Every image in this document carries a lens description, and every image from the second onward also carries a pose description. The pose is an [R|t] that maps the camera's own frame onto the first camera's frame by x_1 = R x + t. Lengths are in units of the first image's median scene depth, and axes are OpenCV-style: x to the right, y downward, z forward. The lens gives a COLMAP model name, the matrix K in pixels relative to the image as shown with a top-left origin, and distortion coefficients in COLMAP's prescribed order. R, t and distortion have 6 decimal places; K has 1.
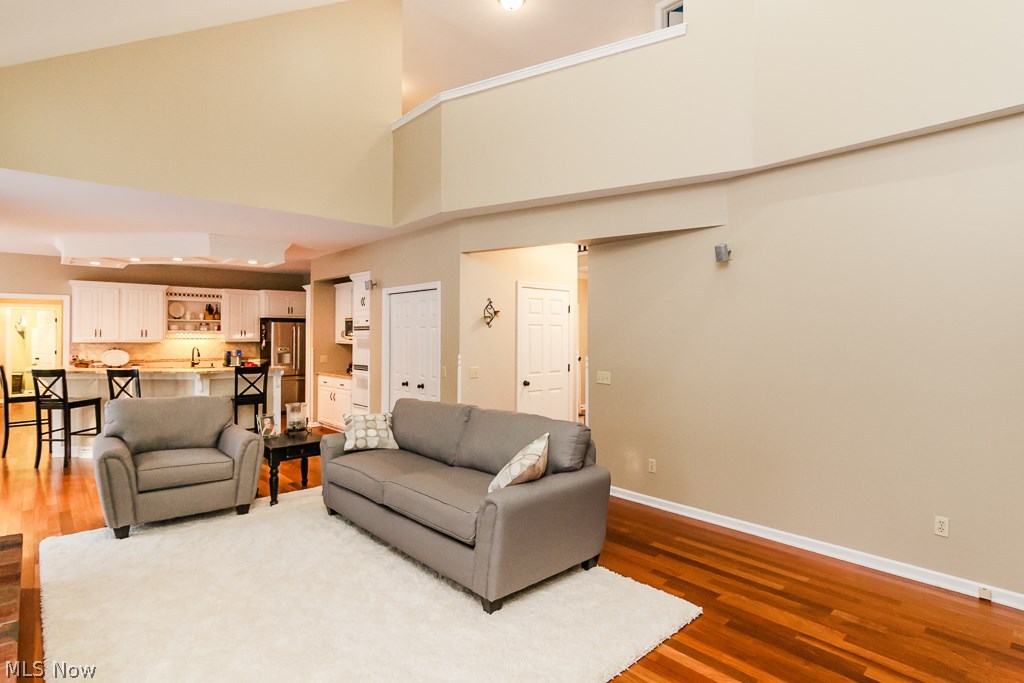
lens RADIAL K [[520.3, 0, 519.1], [0, 520.3, 334.7], [0, 0, 1]] dist [-0.004224, 0.000932]
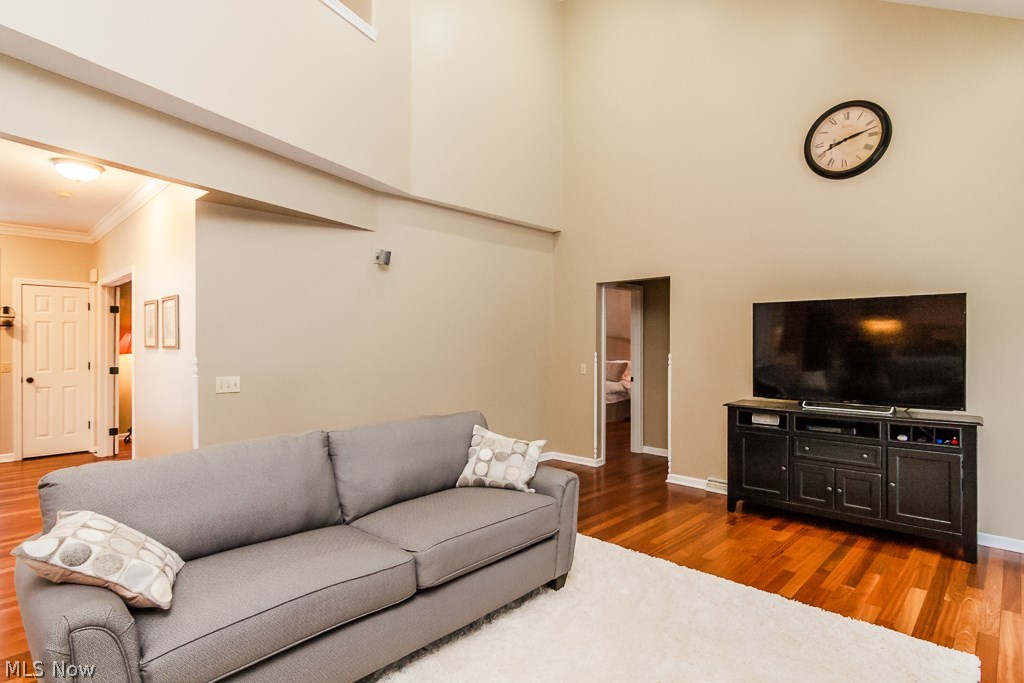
lens RADIAL K [[520.3, 0, 508.3], [0, 520.3, 344.4], [0, 0, 1]] dist [-0.004224, 0.000932]
pose [[-0.040132, -0.004341, 0.999185, -0.312964], [-0.004585, 0.999981, 0.004161, 0.010344], [-0.999184, -0.004414, -0.040151, 0.325128]]
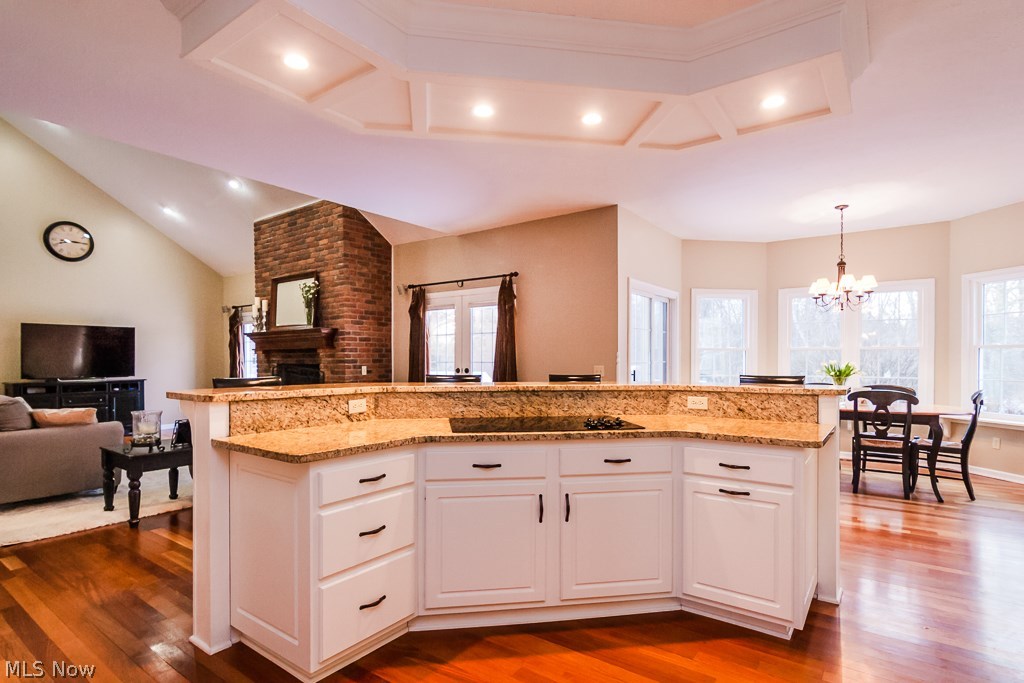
lens RADIAL K [[520.3, 0, 523.3], [0, 520.3, 361.9], [0, 0, 1]] dist [-0.004224, 0.000932]
pose [[-0.979849, 0.000795, -0.199740, -0.437387], [0.000004, 0.999992, 0.003963, 0.029667], [0.199742, 0.003882, -0.979841, 0.996131]]
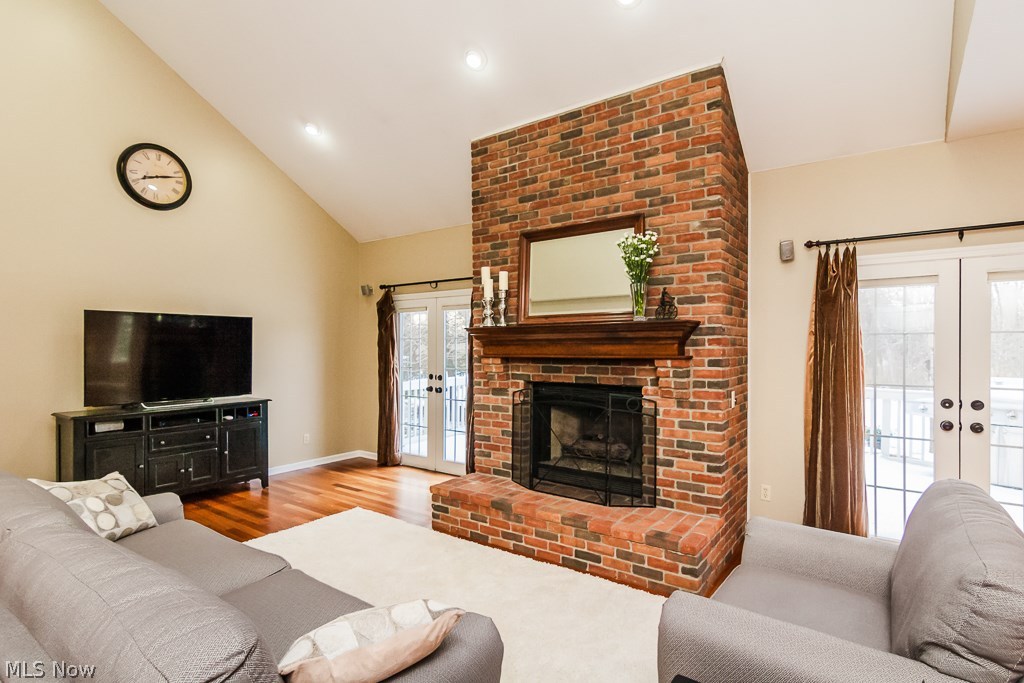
lens RADIAL K [[520.3, 0, 525.0], [0, 520.3, 347.2], [0, 0, 1]] dist [-0.004224, 0.000932]
pose [[-0.980998, -0.002052, -0.194007, -0.143084], [-0.002045, 0.999998, -0.000235, 0.006021], [0.194007, 0.000166, -0.981000, 0.599500]]
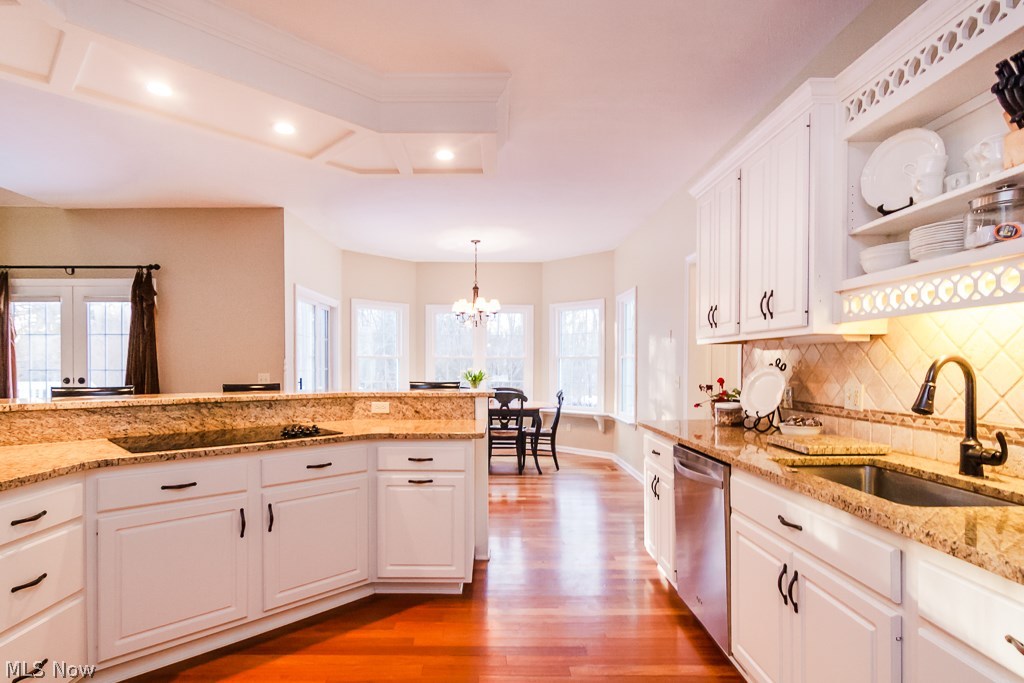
lens RADIAL K [[520.3, 0, 498.5], [0, 520.3, 372.4], [0, 0, 1]] dist [-0.004224, 0.000932]
pose [[-0.682142, 0.007156, -0.731184, -0.401521], [-0.002544, 0.999923, 0.012159, 0.027547], [0.731215, 0.010154, -0.682071, 1.005330]]
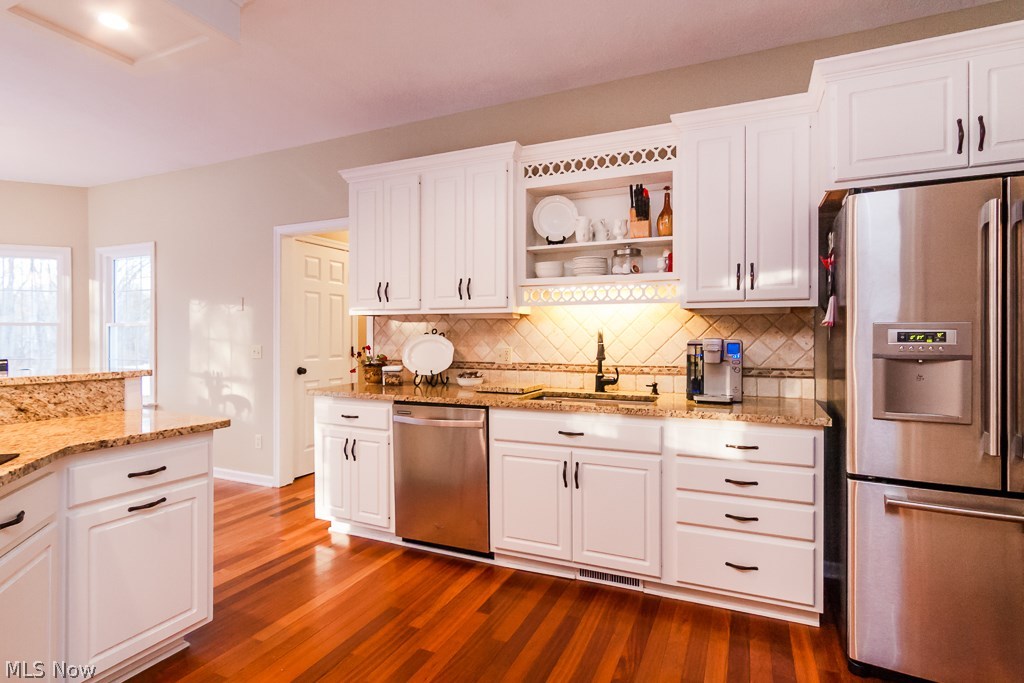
lens RADIAL K [[520.3, 0, 489.7], [0, 520.3, 331.5], [0, 0, 1]] dist [-0.004224, 0.000932]
pose [[0.351213, -0.010415, -0.936238, -0.353999], [-0.000053, 0.999938, -0.011143, 0.029010], [0.936295, 0.003963, 0.351191, 0.827218]]
